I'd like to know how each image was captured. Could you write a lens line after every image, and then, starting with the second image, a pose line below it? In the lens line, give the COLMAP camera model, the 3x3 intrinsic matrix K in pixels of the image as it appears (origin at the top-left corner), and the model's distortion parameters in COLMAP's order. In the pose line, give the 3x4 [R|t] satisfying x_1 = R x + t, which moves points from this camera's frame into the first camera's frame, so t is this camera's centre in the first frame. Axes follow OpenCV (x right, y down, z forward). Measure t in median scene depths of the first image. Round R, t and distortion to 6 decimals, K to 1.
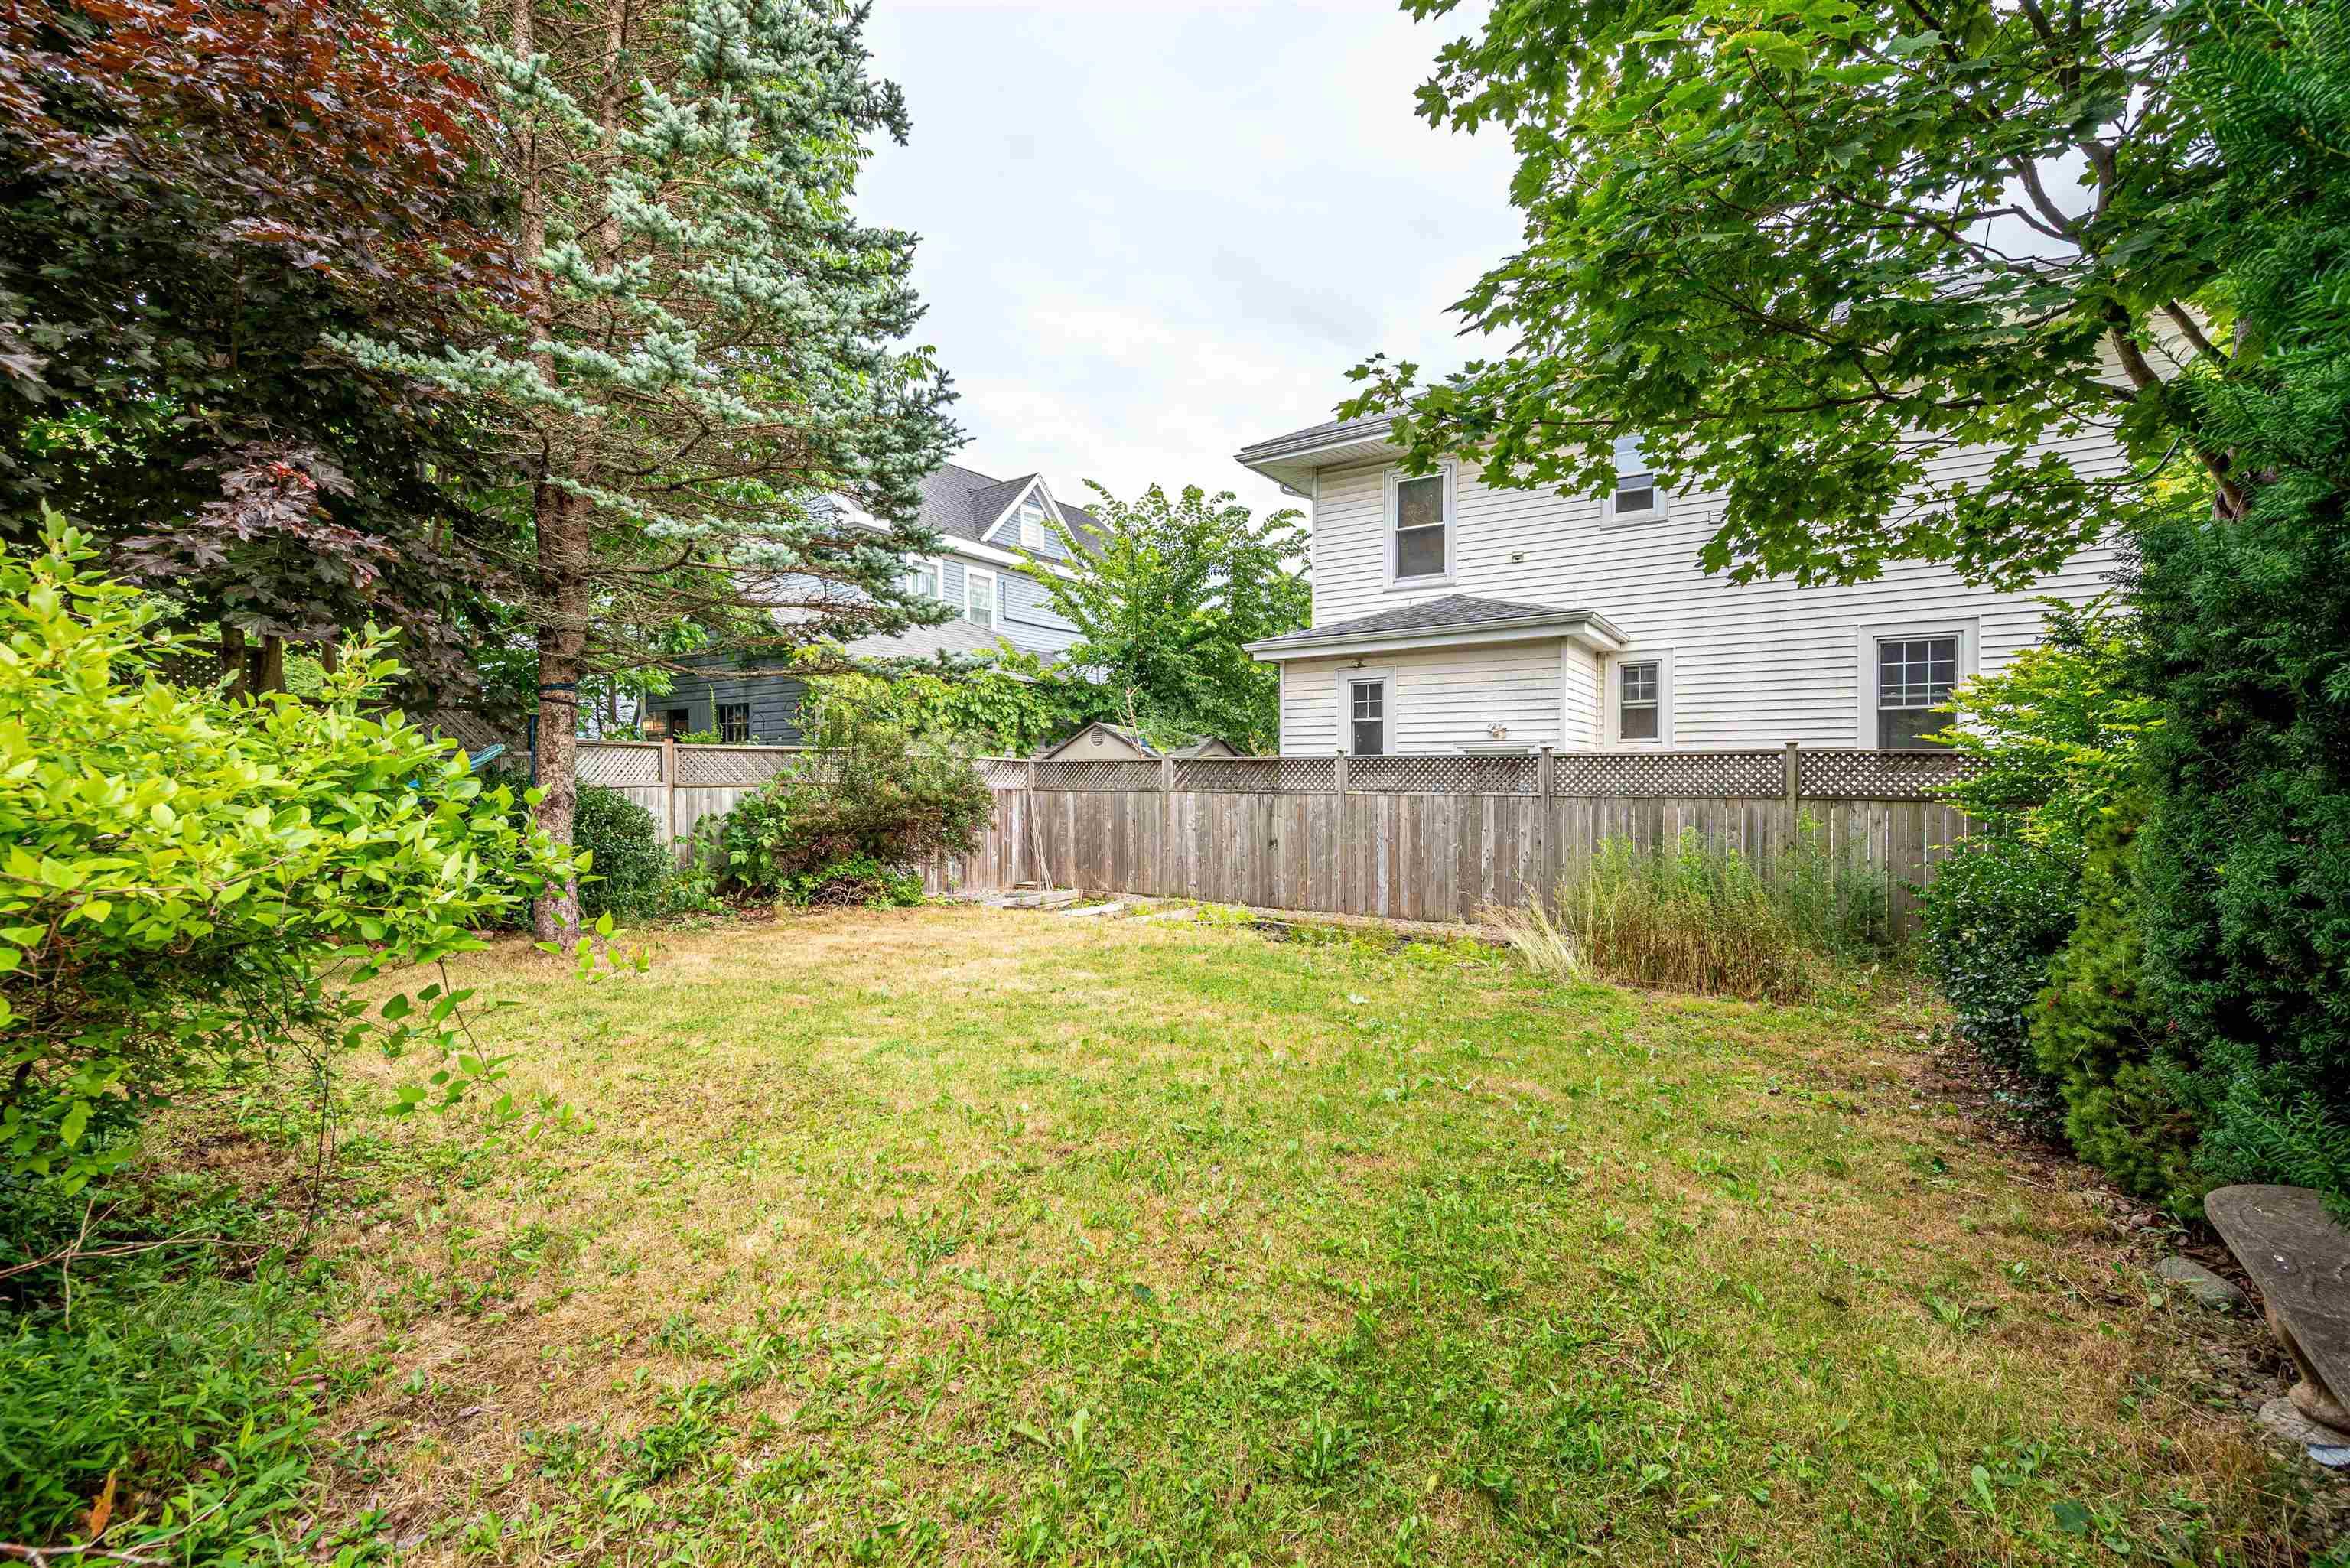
lens RADIAL K [[1115.3, 0, 1175.0], [0, 1115.3, 784.0], [0, 0, 1]] dist [-0.003243, -0.000415]
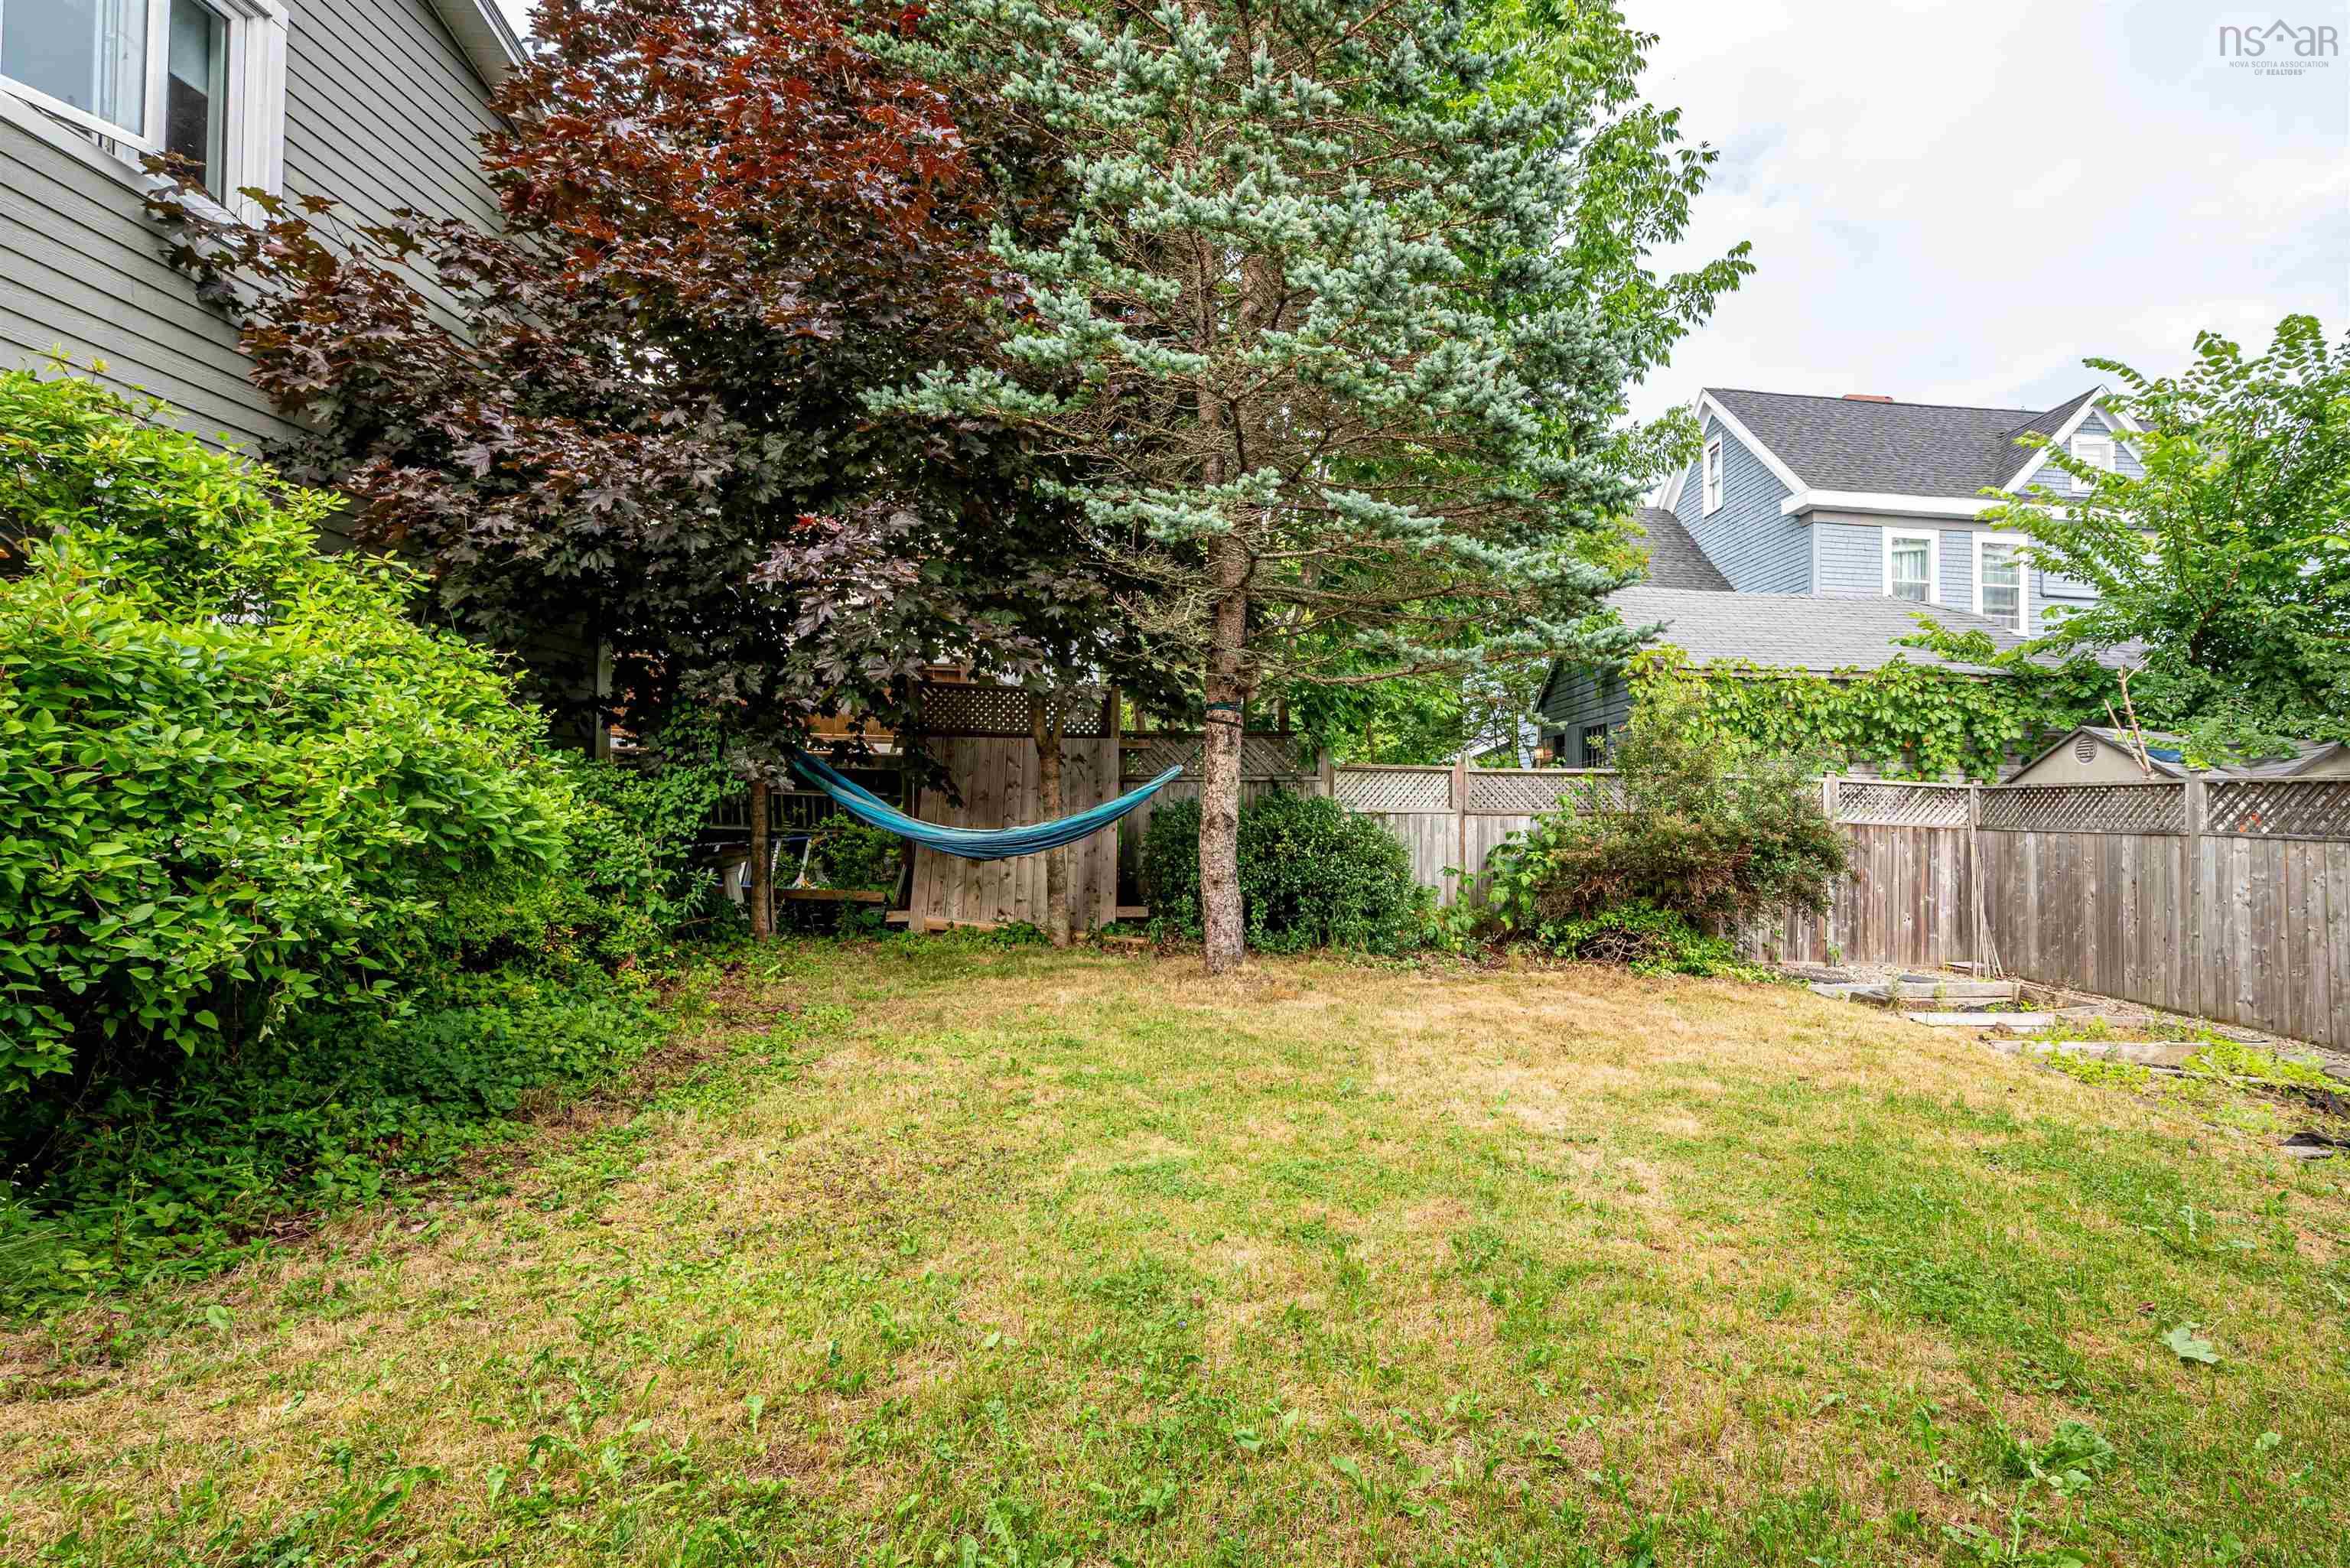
lens RADIAL K [[1115.3, 0, 1175.0], [0, 1115.3, 784.0], [0, 0, 1]] dist [-0.003243, -0.000415]
pose [[0.624469, -0.005780, -0.781028, 0.104959], [-0.019081, 0.999561, -0.022654, 0.002549], [0.780817, 0.029050, 0.624085, 0.191317]]
